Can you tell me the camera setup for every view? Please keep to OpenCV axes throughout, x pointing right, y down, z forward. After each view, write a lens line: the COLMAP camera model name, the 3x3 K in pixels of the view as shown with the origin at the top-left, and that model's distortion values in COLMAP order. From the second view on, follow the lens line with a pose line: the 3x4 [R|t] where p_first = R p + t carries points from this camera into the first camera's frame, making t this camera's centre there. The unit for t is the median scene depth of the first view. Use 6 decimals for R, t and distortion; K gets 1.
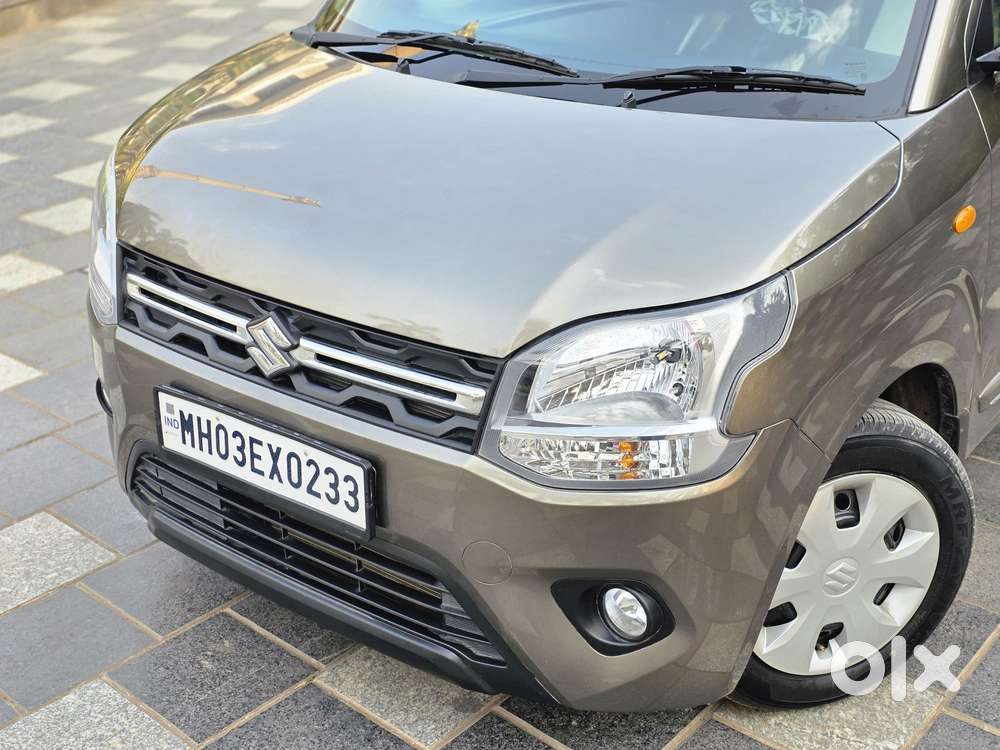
lens RADIAL K [[1335.2, 0, 502.3], [0, 1335.2, 357.5], [0, 0, 1]] dist [0.075640, 0.000000]
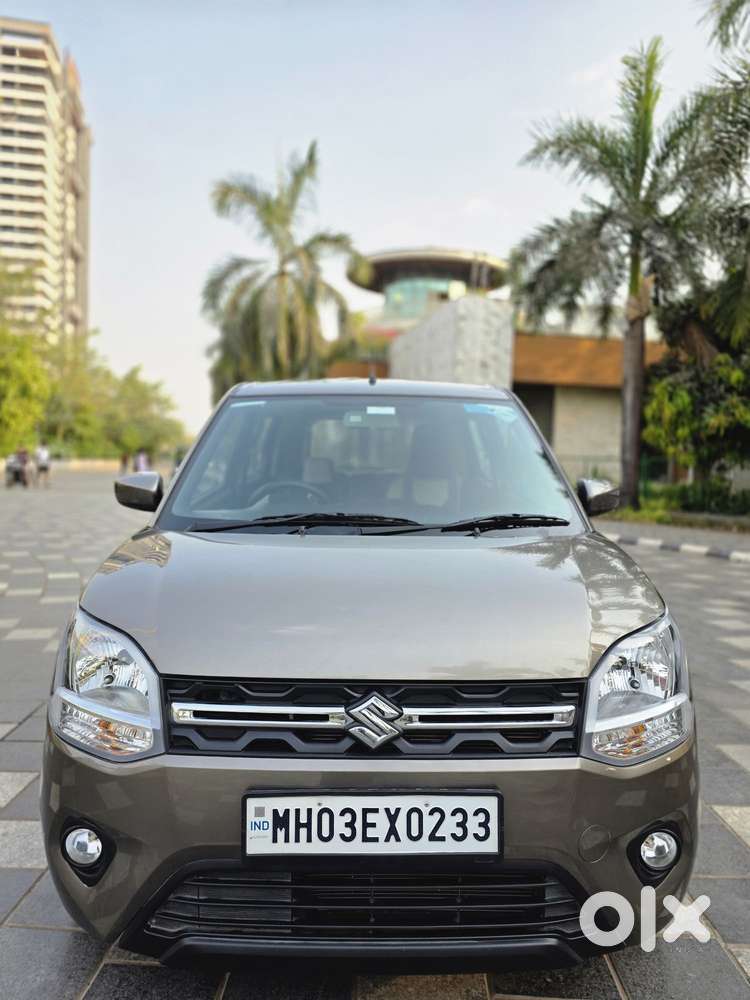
lens RADIAL K [[664.1, 0, 366.9], [0, 664.1, 491.5], [0, 0, 1]] dist [0.042817, -0.041295]
pose [[0.780248, 0.007615, 0.625424, -0.551960], [0.234271, 0.923579, -0.303510, -0.018829], [-0.579940, 0.383332, 0.718837, 0.465110]]
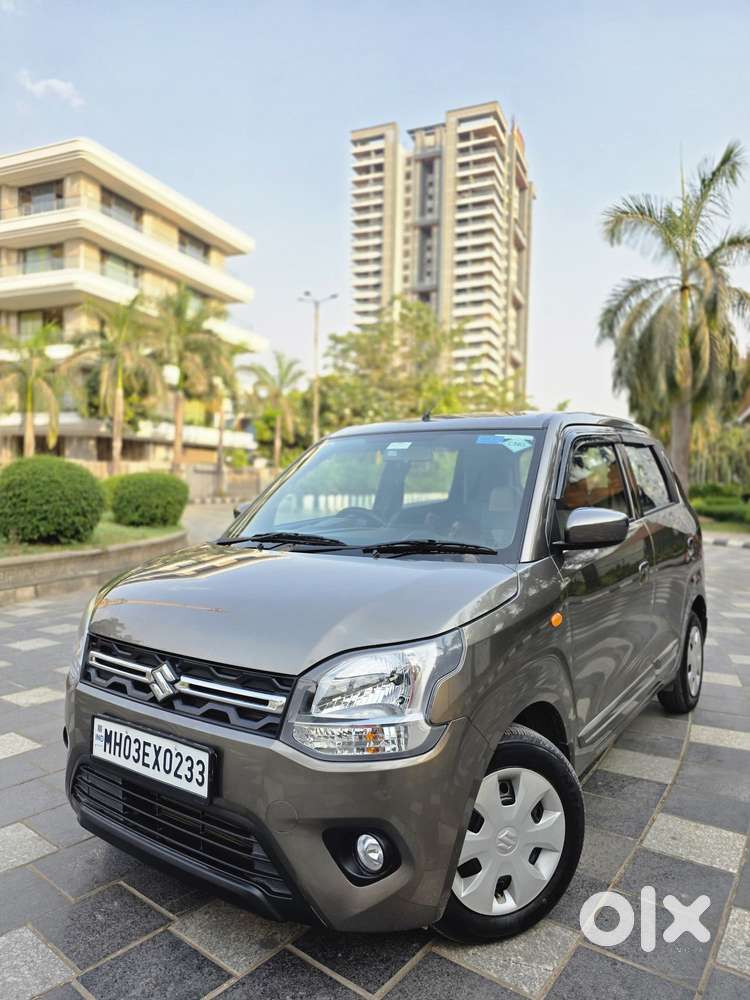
lens RADIAL K [[664.1, 0, 367.3], [0, 664.1, 499.4], [0, 0, 1]] dist [0.042817, -0.041295]
pose [[0.998505, 0.026897, 0.047575, 0.037185], [-0.004900, 0.911058, -0.412248, 0.124786], [-0.054432, 0.411399, 0.909829, 0.117302]]
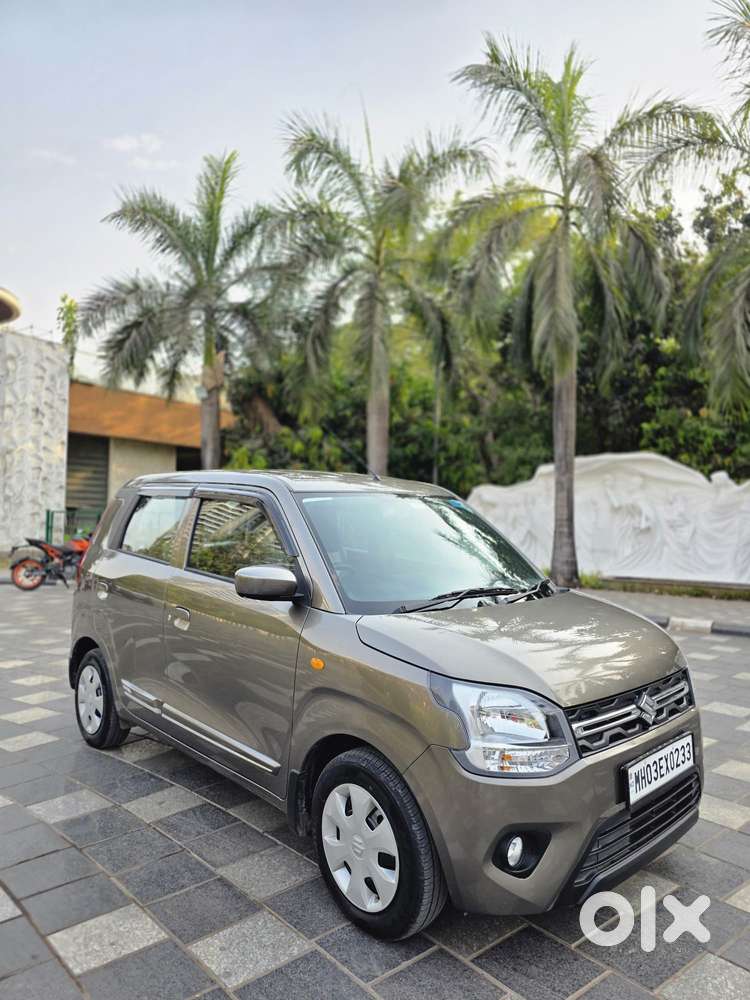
lens RADIAL K [[664.1, 0, 372.9], [0, 664.1, 502.8], [0, 0, 1]] dist [0.042817, -0.041295]
pose [[0.163381, 0.044699, 0.985550, -1.273583], [0.409257, 0.905893, -0.108932, -0.358390], [-0.897672, 0.421140, 0.129712, 1.086138]]
